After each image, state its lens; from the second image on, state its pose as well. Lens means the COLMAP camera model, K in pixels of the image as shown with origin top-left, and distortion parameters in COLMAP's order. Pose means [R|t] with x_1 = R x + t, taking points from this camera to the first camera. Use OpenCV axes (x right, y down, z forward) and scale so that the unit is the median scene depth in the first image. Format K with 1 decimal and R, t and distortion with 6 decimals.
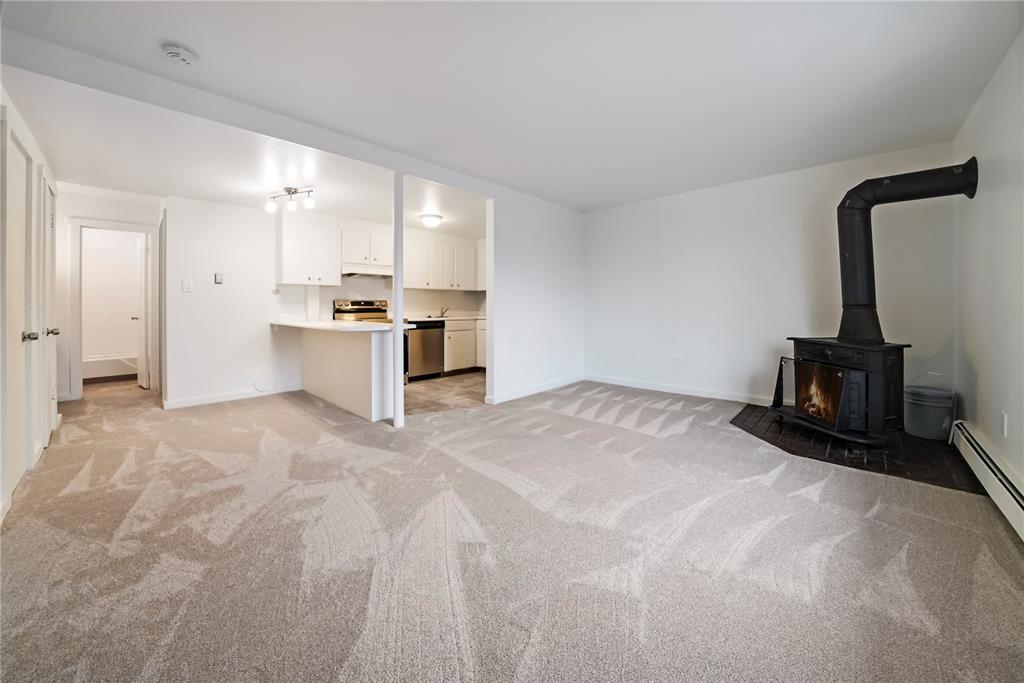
lens RADIAL K [[372.8, 0, 508.1], [0, 372.8, 311.6], [0, 0, 1]] dist [-0.016779, -0.000013]
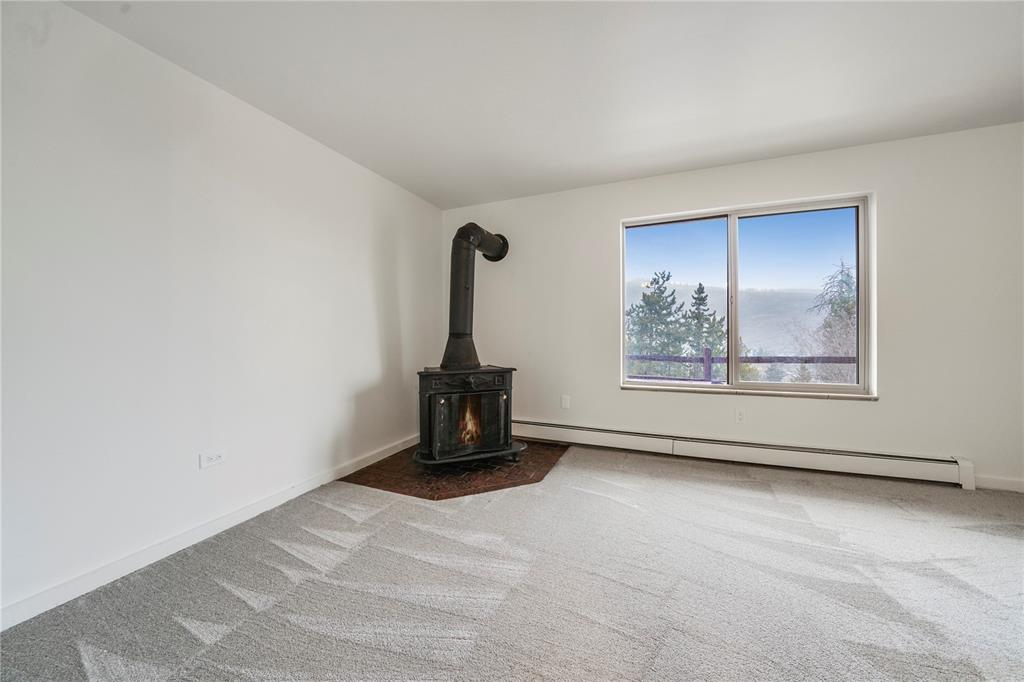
lens RADIAL K [[356.1, 0, 512.0], [0, 356.1, 341.0], [0, 0, 1]] dist [-0.016108, 0.000141]
pose [[-0.370535, -0.010236, 0.928762, -0.098614], [0.016618, 0.999706, 0.017648, -0.014916], [-0.928670, 0.021974, -0.370256, 1.405401]]
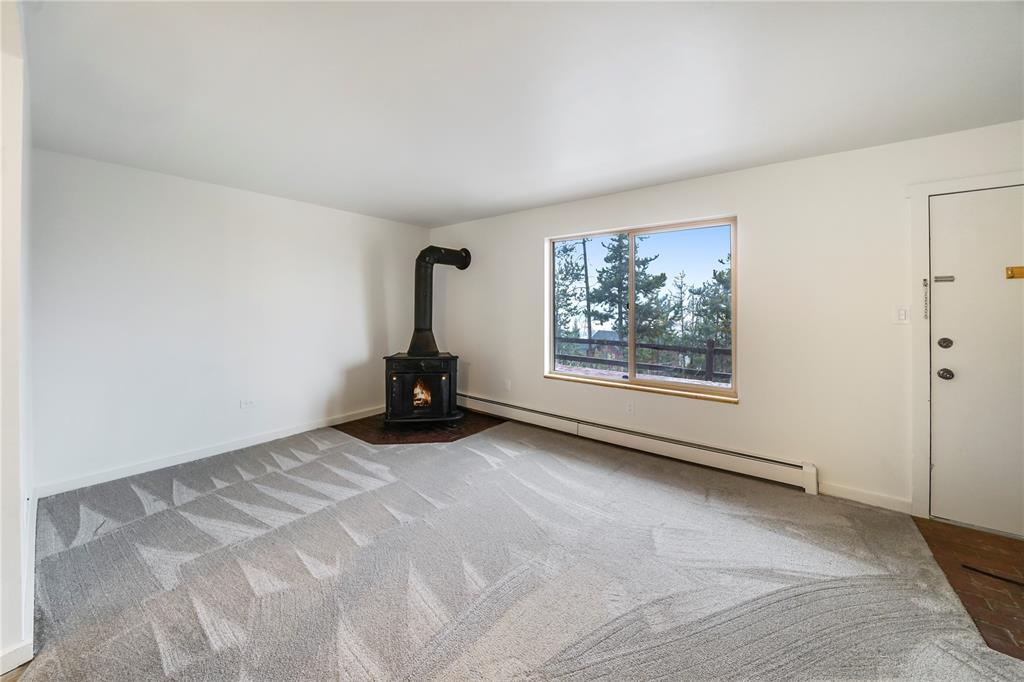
lens RADIAL K [[372.8, 0, 508.1], [0, 372.8, 311.1], [0, 0, 1]] dist [-0.016779, -0.000013]
pose [[-0.100106, -0.008202, 0.994943, -0.624573], [0.006695, 0.999938, 0.008917, -0.111478], [-0.994954, 0.007554, -0.100045, 0.911915]]
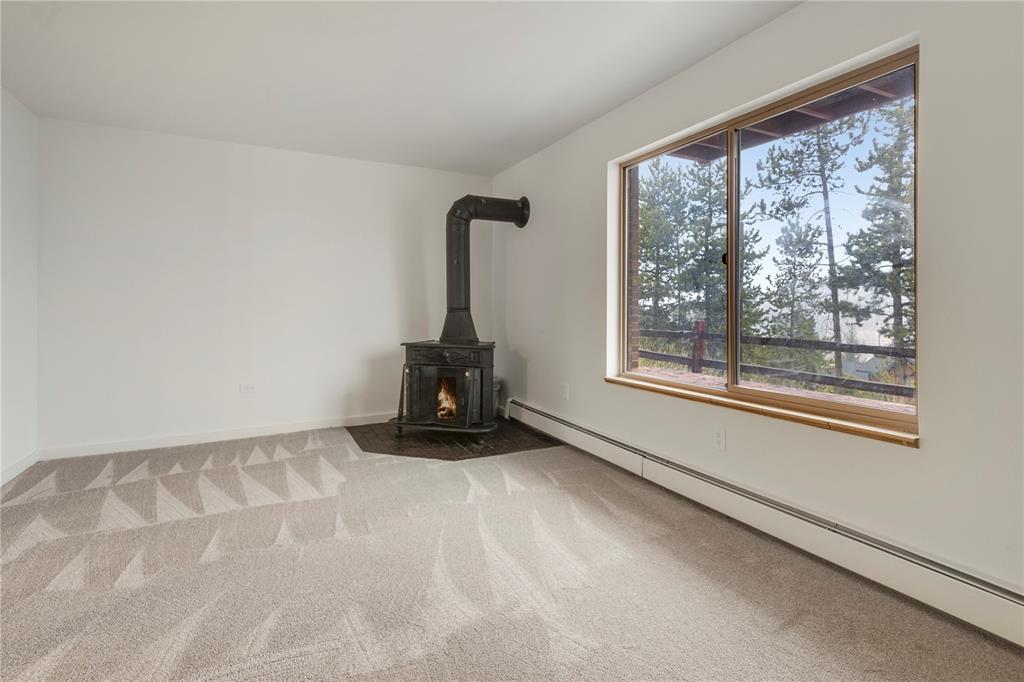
lens RADIAL K [[496.3, 0, 519.7], [0, 496.3, 311.6], [0, 0, 1]] dist [0.012973, 0.000294]
pose [[0.322227, -0.004762, 0.946651, -0.416814], [0.009225, 0.999956, 0.001890, -0.009800], [-0.946618, 0.008124, 0.322256, 0.402449]]
